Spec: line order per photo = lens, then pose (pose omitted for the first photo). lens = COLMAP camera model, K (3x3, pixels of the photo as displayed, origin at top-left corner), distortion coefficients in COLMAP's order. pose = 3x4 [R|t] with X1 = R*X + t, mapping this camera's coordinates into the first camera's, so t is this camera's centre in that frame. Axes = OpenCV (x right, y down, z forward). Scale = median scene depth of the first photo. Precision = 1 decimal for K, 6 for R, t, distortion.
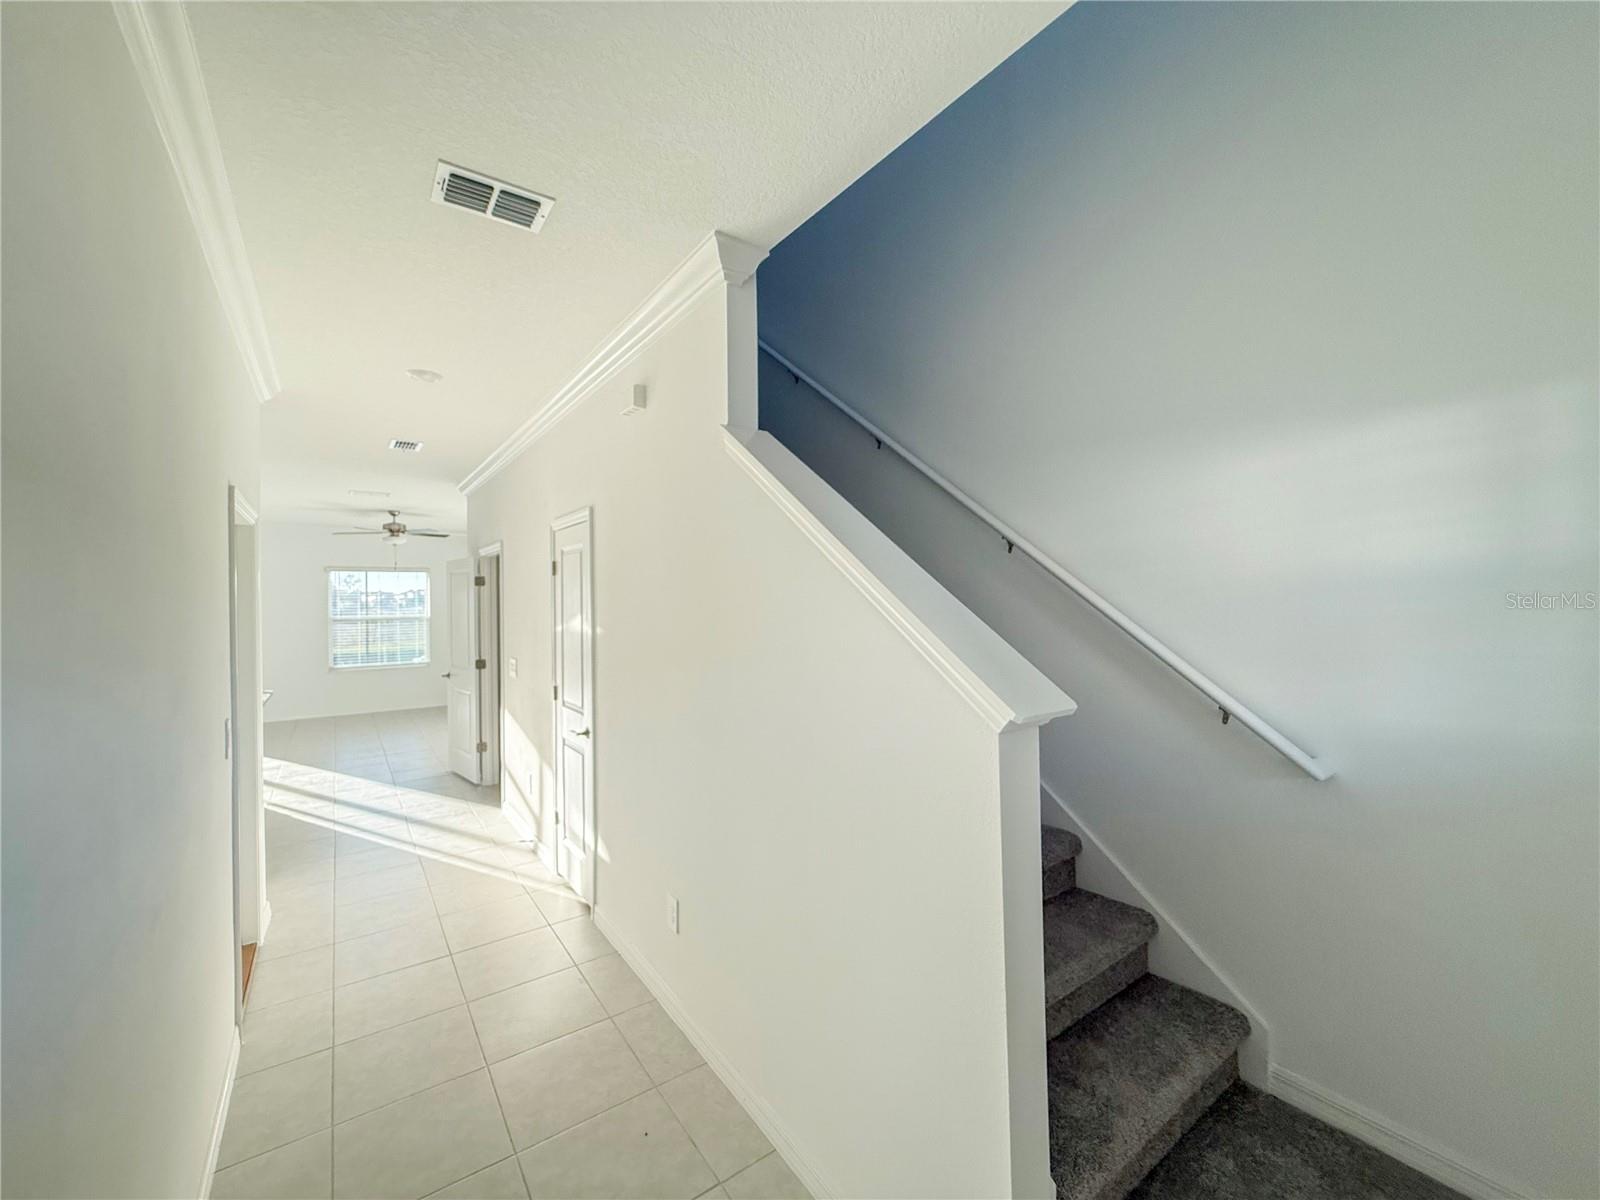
lens RADIAL K [[636.6, 0, 793.1], [0, 636.6, 596.5], [0, 0, 1]] dist [-0.001469, -0.000175]
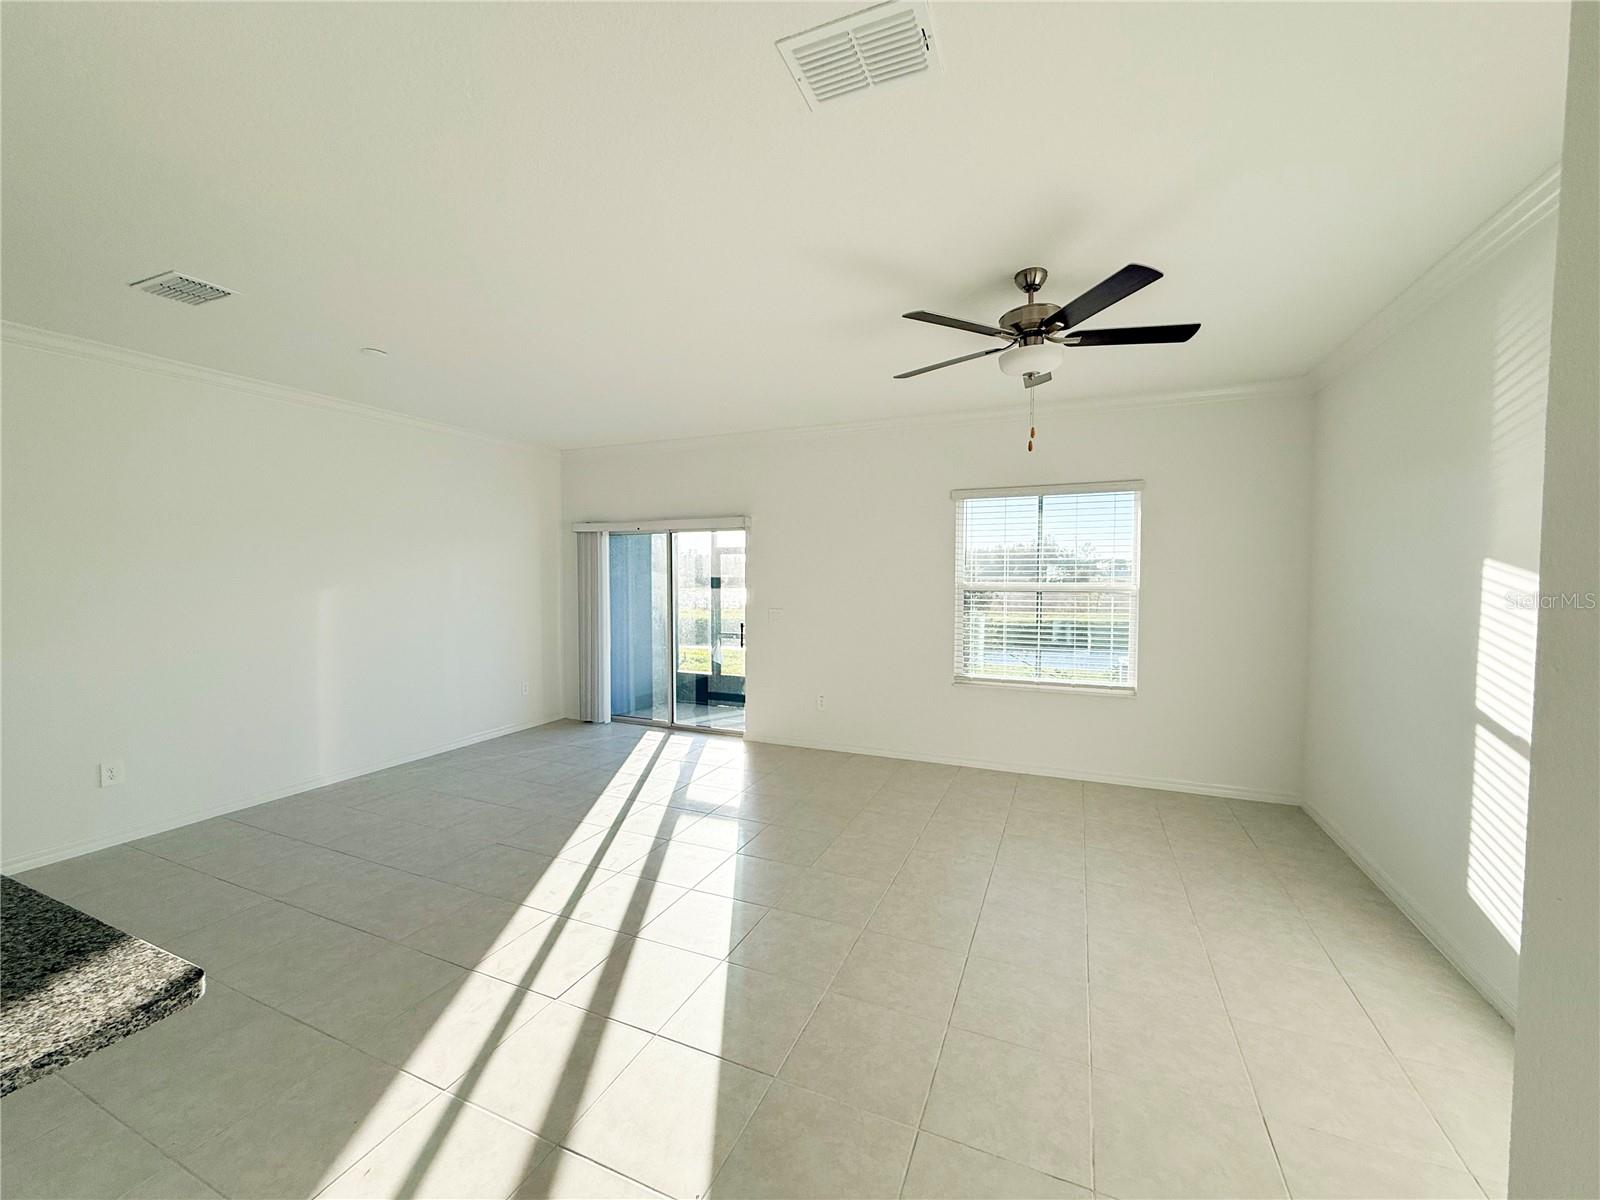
lens RADIAL K [[636.6, 0, 793.1], [0, 636.6, 596.5], [0, 0, 1]] dist [-0.001469, -0.000175]
pose [[0.508032, 0.045192, -0.860152, -0.394224], [0.002704, 0.998534, 0.054060, 0.016957], [0.861334, -0.029790, 0.507165, 0.714926]]
